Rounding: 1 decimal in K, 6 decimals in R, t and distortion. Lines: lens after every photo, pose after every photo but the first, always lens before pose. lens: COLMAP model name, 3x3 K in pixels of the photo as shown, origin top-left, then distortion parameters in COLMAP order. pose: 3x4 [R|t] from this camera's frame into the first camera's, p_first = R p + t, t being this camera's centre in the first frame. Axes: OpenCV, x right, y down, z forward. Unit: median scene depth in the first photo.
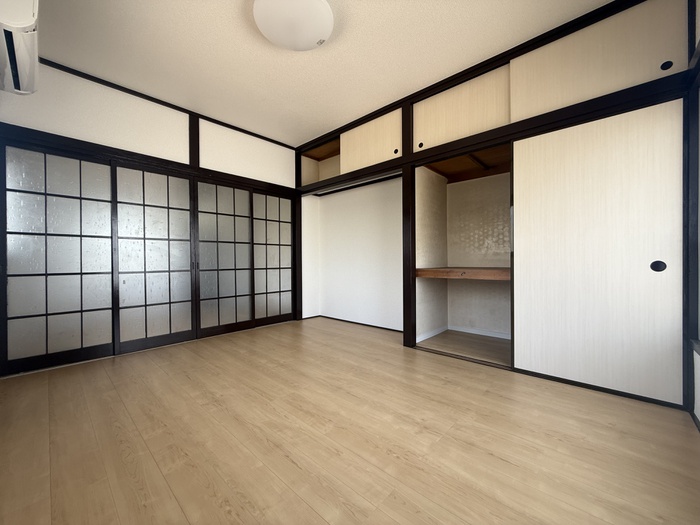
lens RADIAL K [[280.4, 0, 349.5], [0, 280.4, 262.0], [0, 0, 1]] dist [-0.001416, 0.000579]
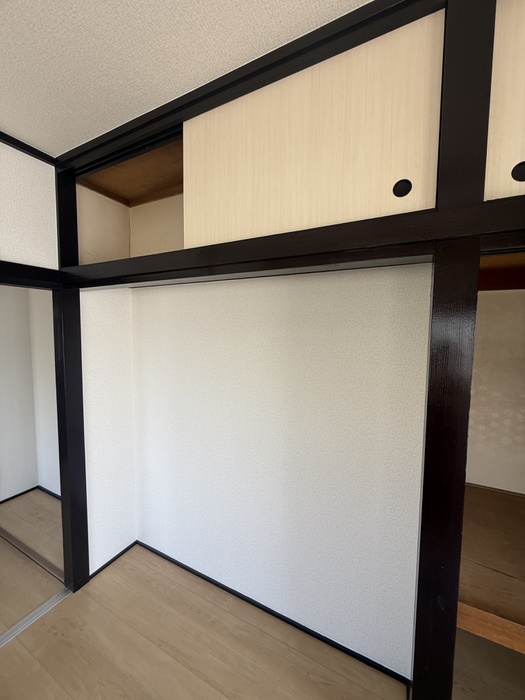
lens RADIAL K [[281.9, 0, 270.6], [0, 281.9, 347.7], [0, 0, 1]] dist [0.002522, 0.000372]
pose [[0.961421, 0.002340, 0.275072, -0.021943], [-0.016910, 0.998575, 0.050609, -0.181593], [-0.274561, -0.053308, 0.960091, 0.550544]]
